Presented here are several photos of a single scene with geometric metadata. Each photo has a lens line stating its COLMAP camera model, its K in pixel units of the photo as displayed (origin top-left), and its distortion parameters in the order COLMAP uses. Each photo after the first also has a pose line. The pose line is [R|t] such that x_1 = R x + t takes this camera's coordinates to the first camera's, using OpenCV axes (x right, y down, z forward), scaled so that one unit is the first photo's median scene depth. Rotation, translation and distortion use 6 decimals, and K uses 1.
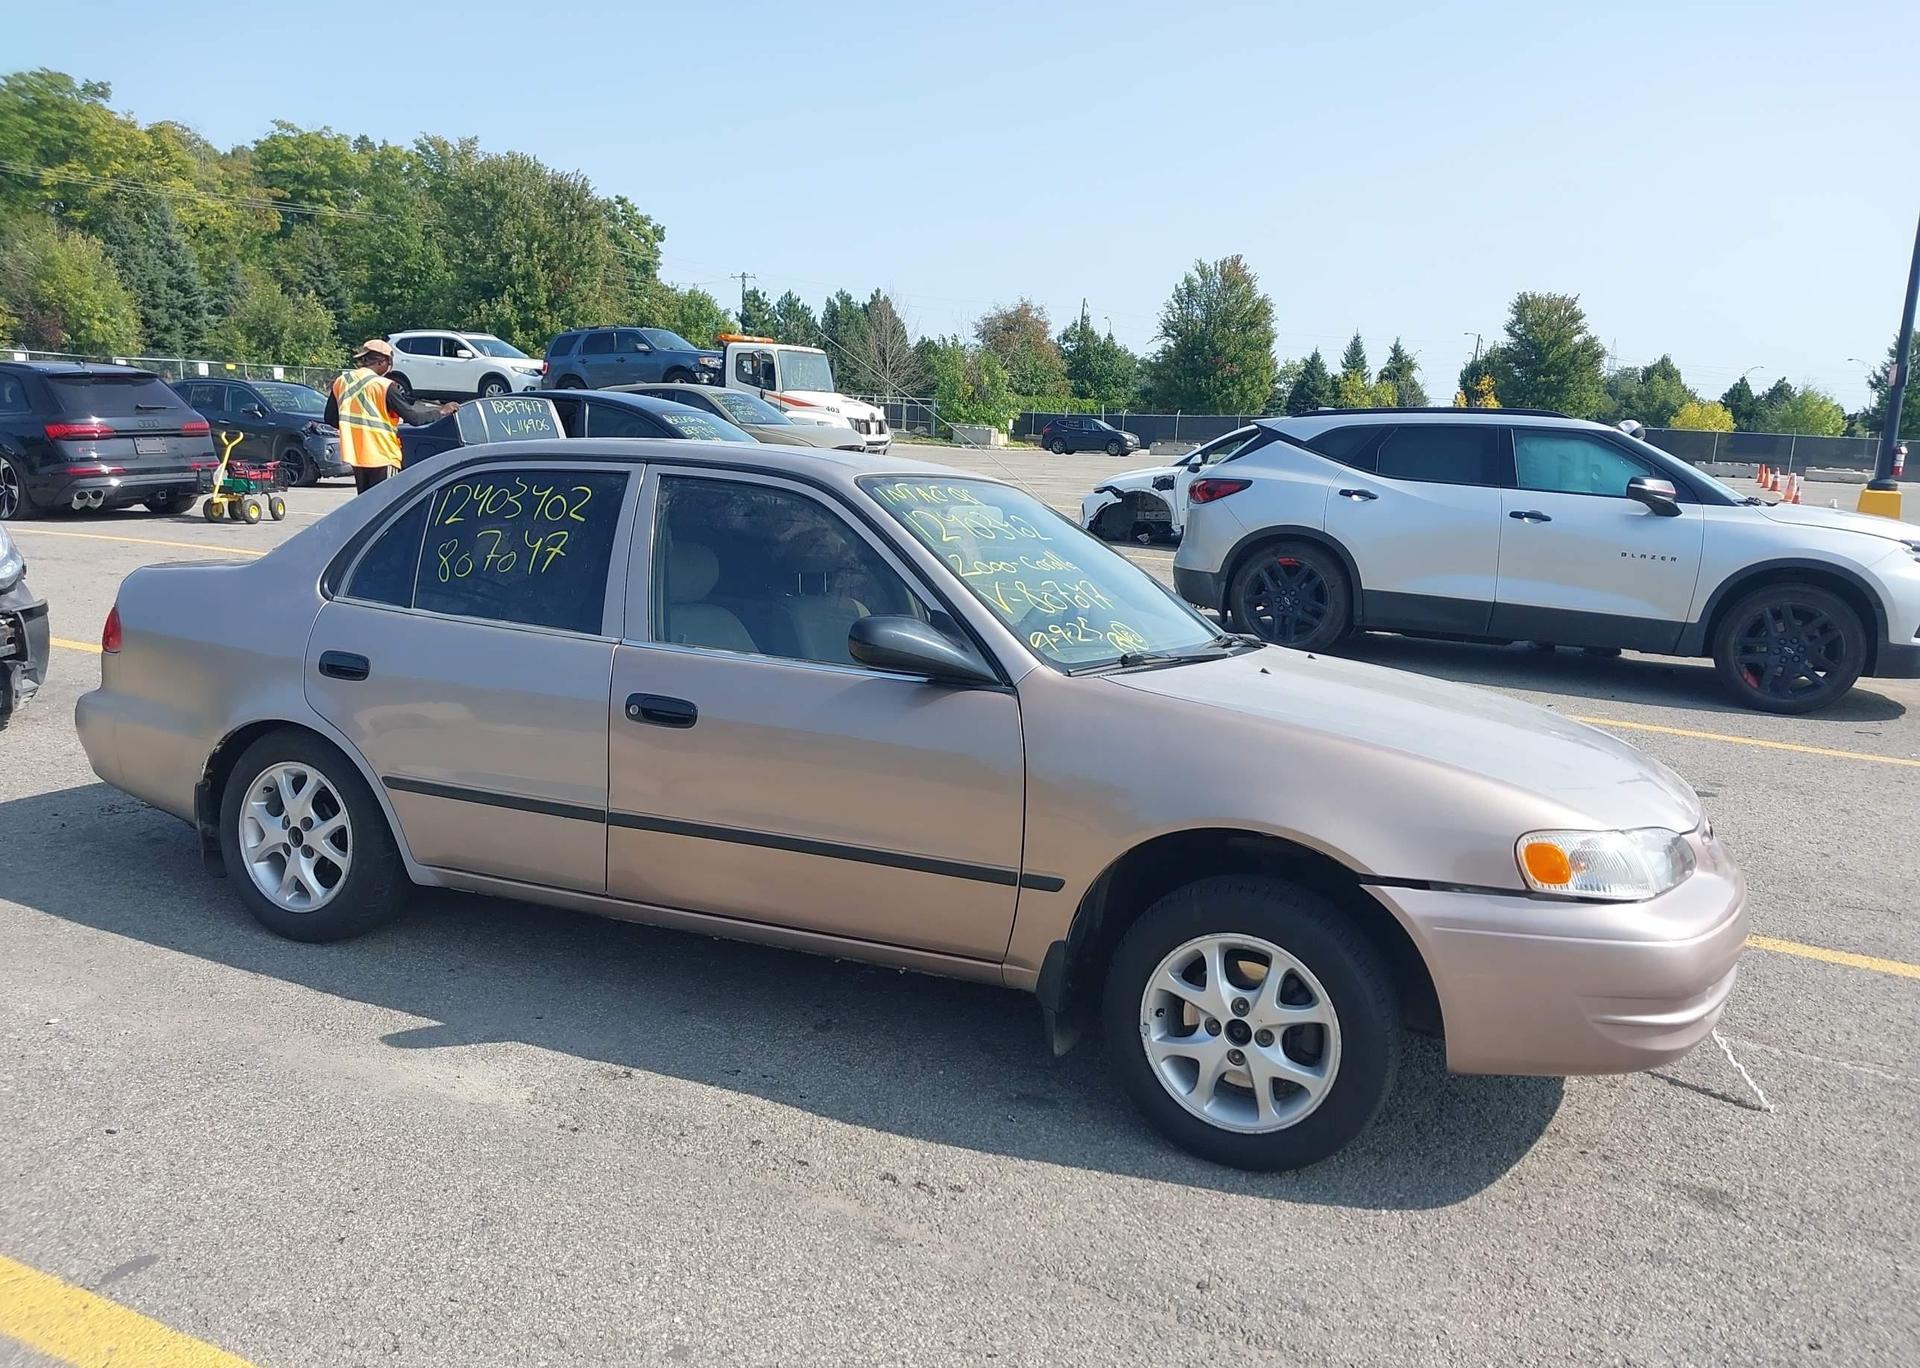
lens RADIAL K [[1522.1, 0, 957.5], [0, 1522.1, 704.5], [0, 0, 1]] dist [0.023709, -0.029540]
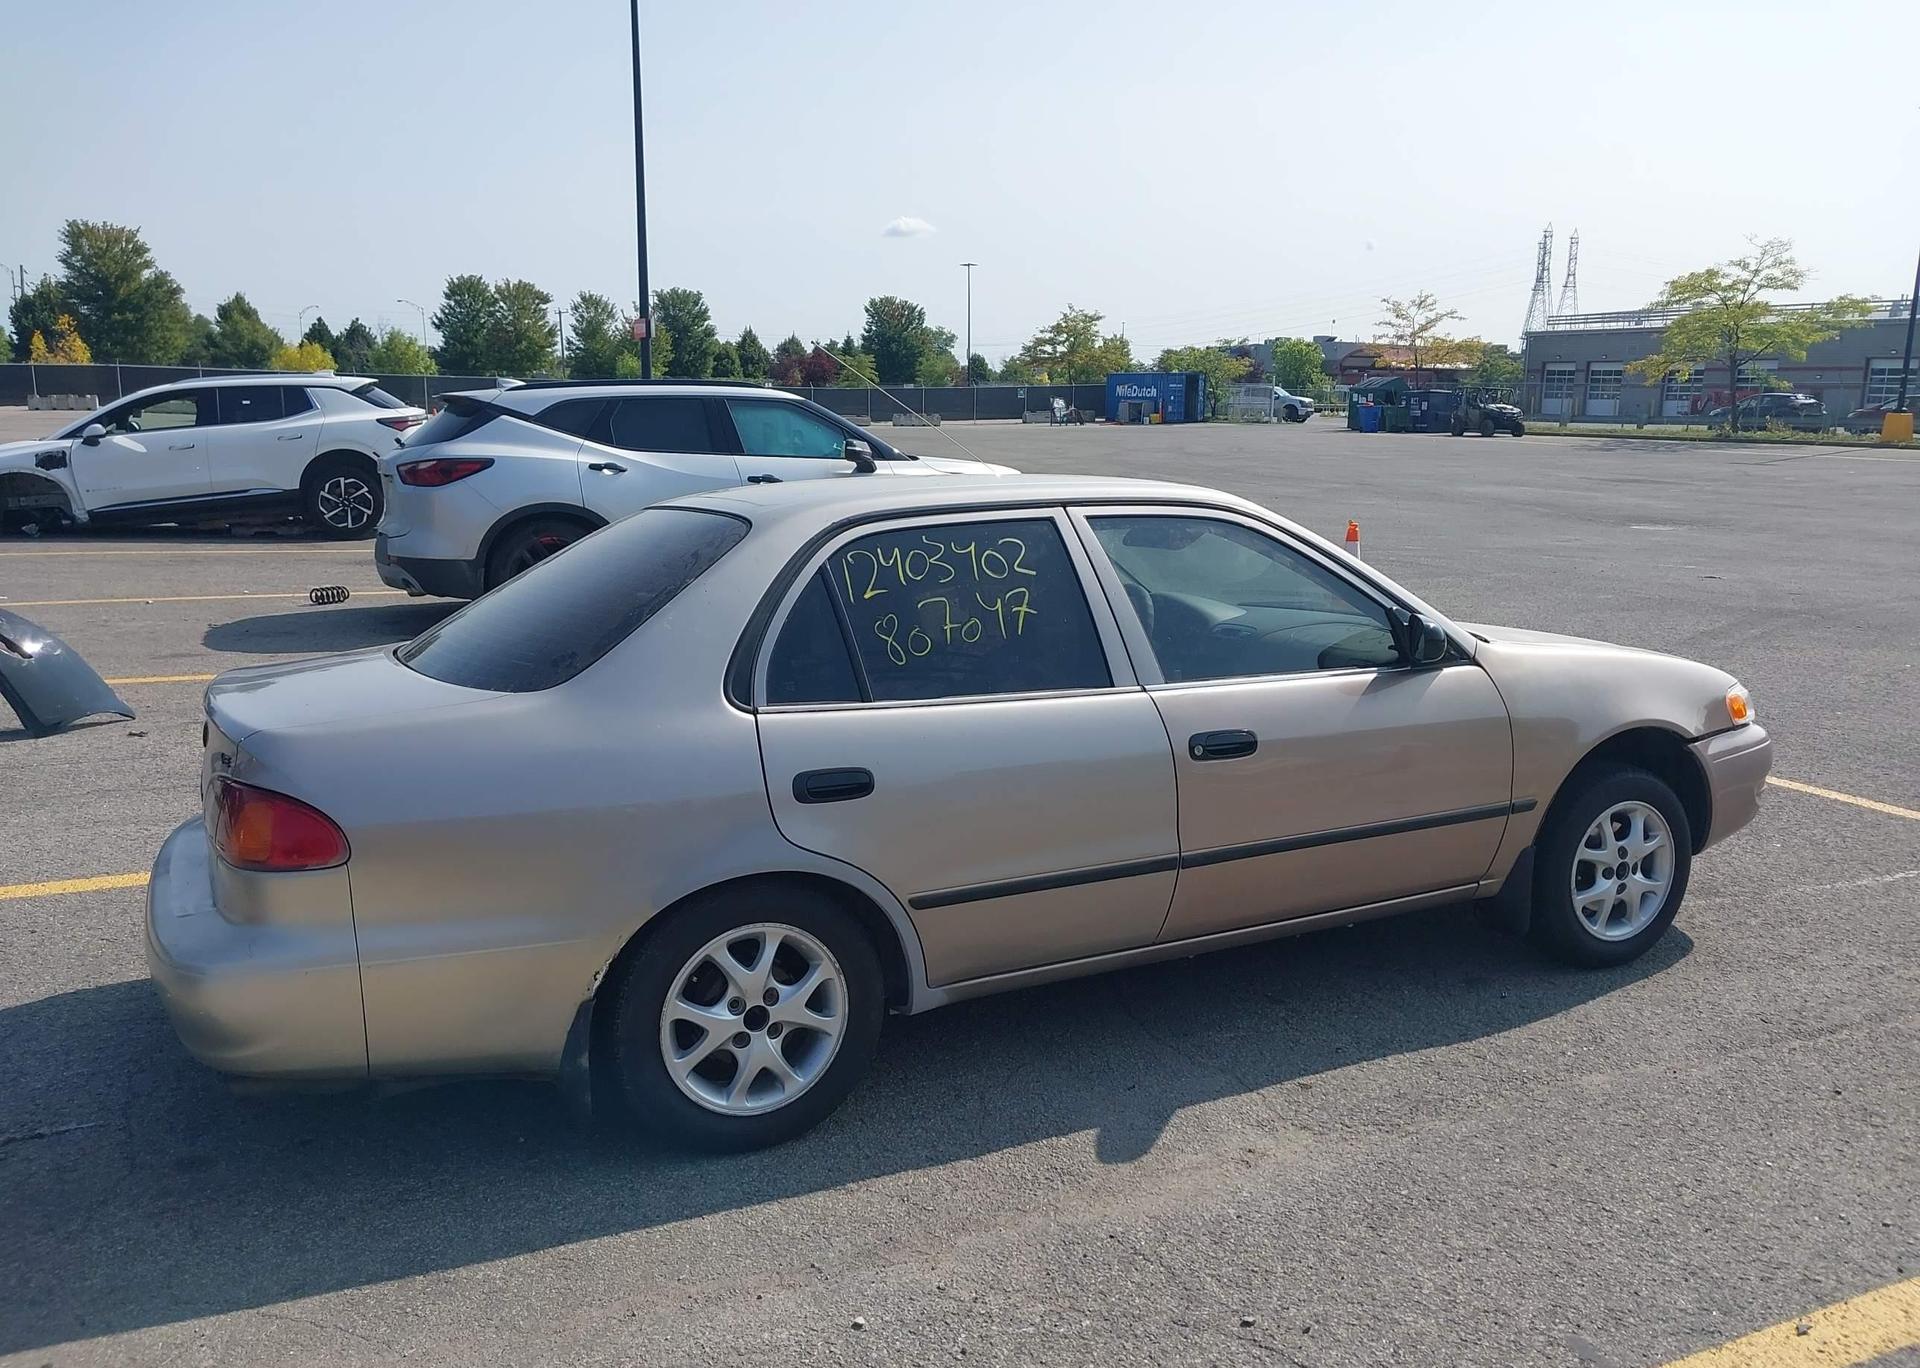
lens RADIAL K [[1525.4, 0, 980.0], [0, 1525.4, 706.3], [0, 0, 1]] dist [0.035714, -0.055671]
pose [[0.618132, -0.184861, 0.764029, -0.924845], [0.153331, 0.981640, 0.113462, -0.140902], [-0.770975, 0.047015, 0.635127, 0.402205]]
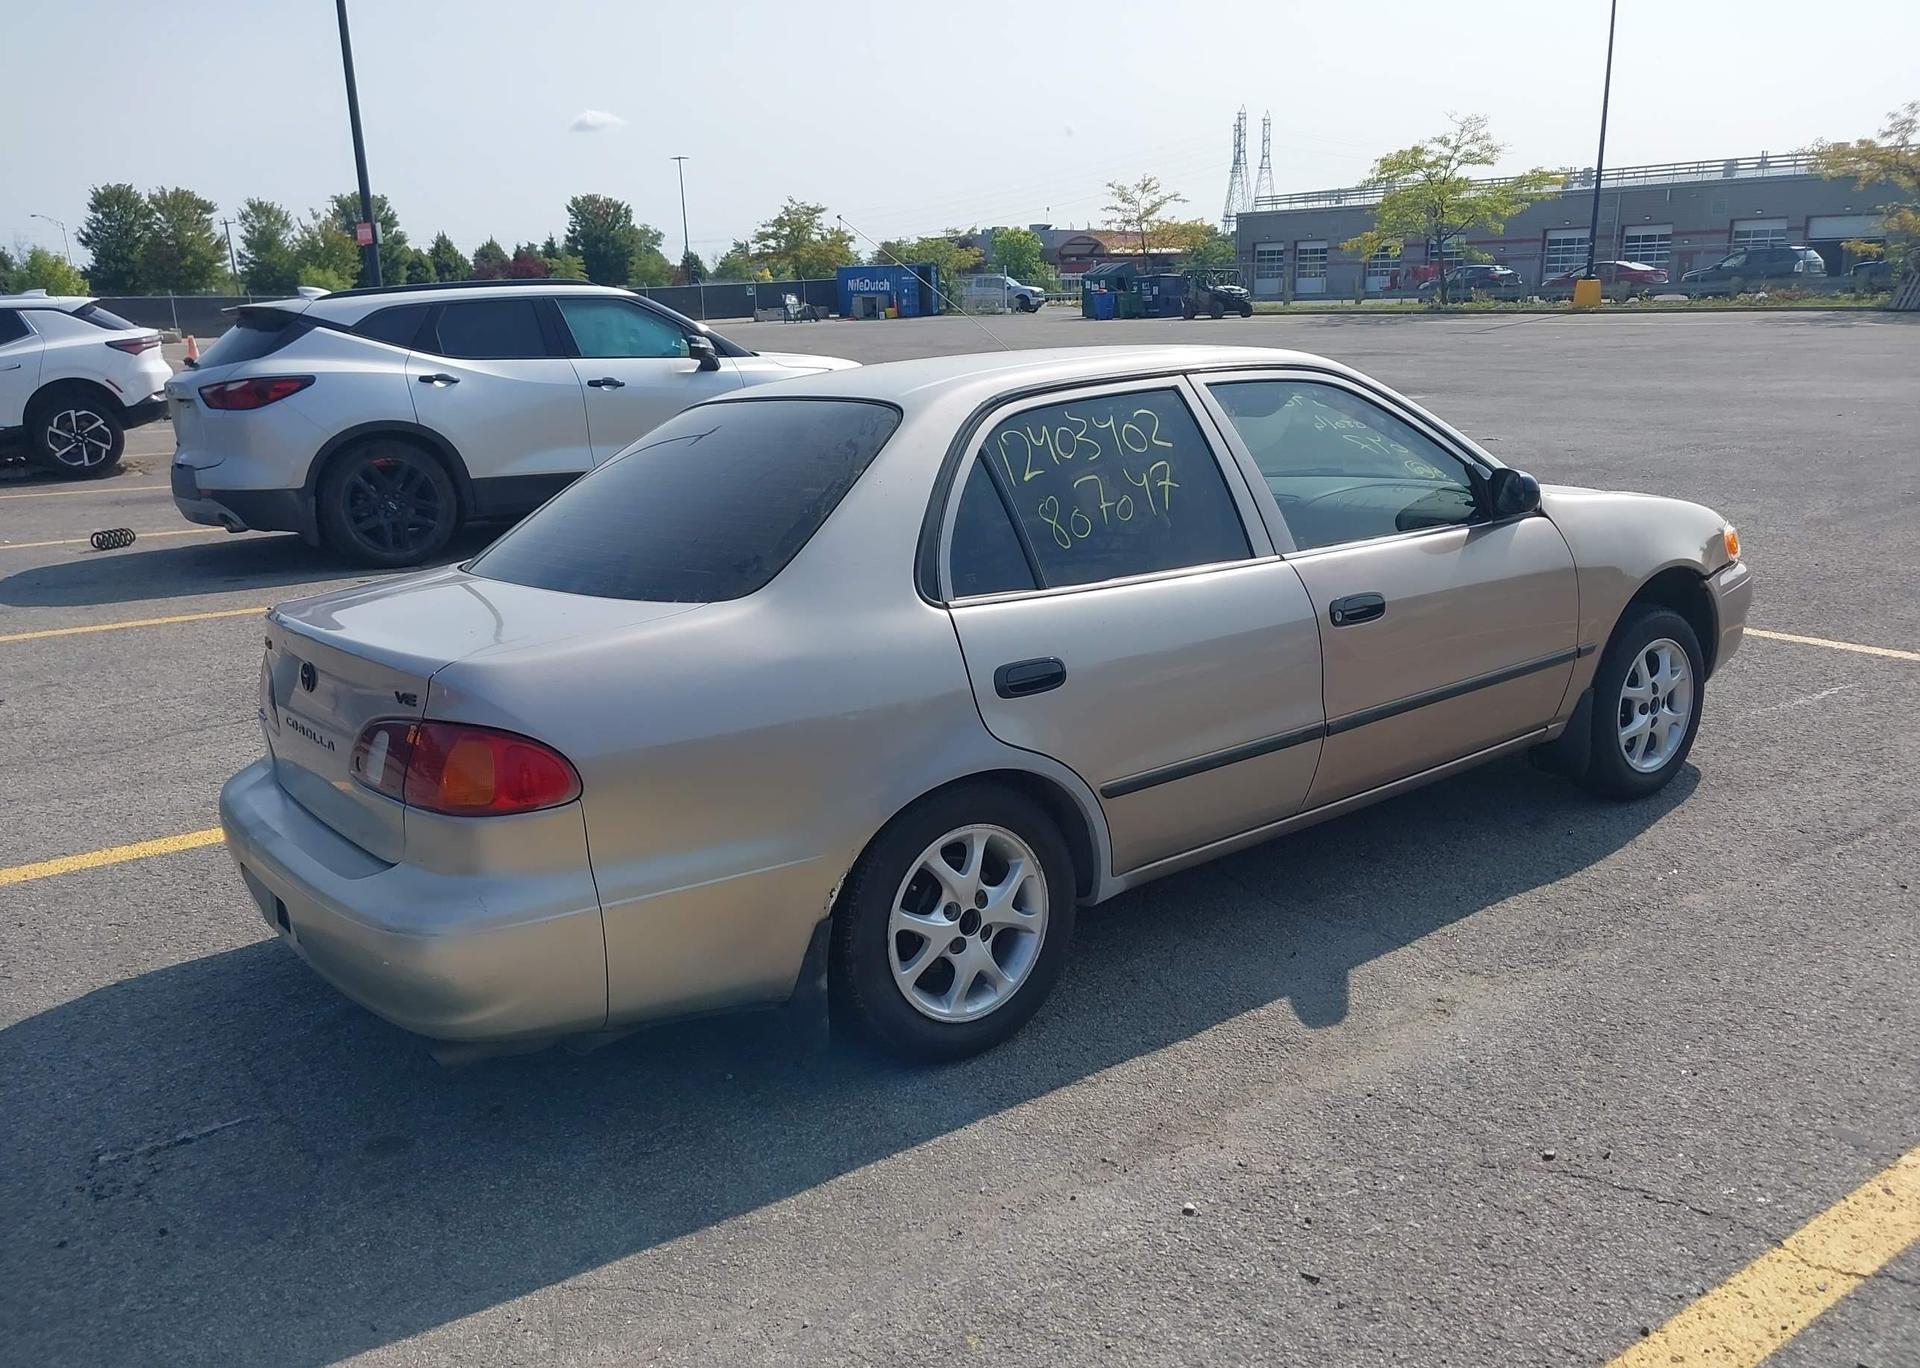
lens RADIAL K [[1525.4, 0, 982.3], [0, 1525.4, 715.0], [0, 0, 1]] dist [0.035714, -0.055671]
pose [[0.460606, -0.282883, 0.841320, -1.029840], [0.202302, 0.956365, 0.210809, -0.168994], [-0.864243, 0.073101, 0.497735, 0.605862]]
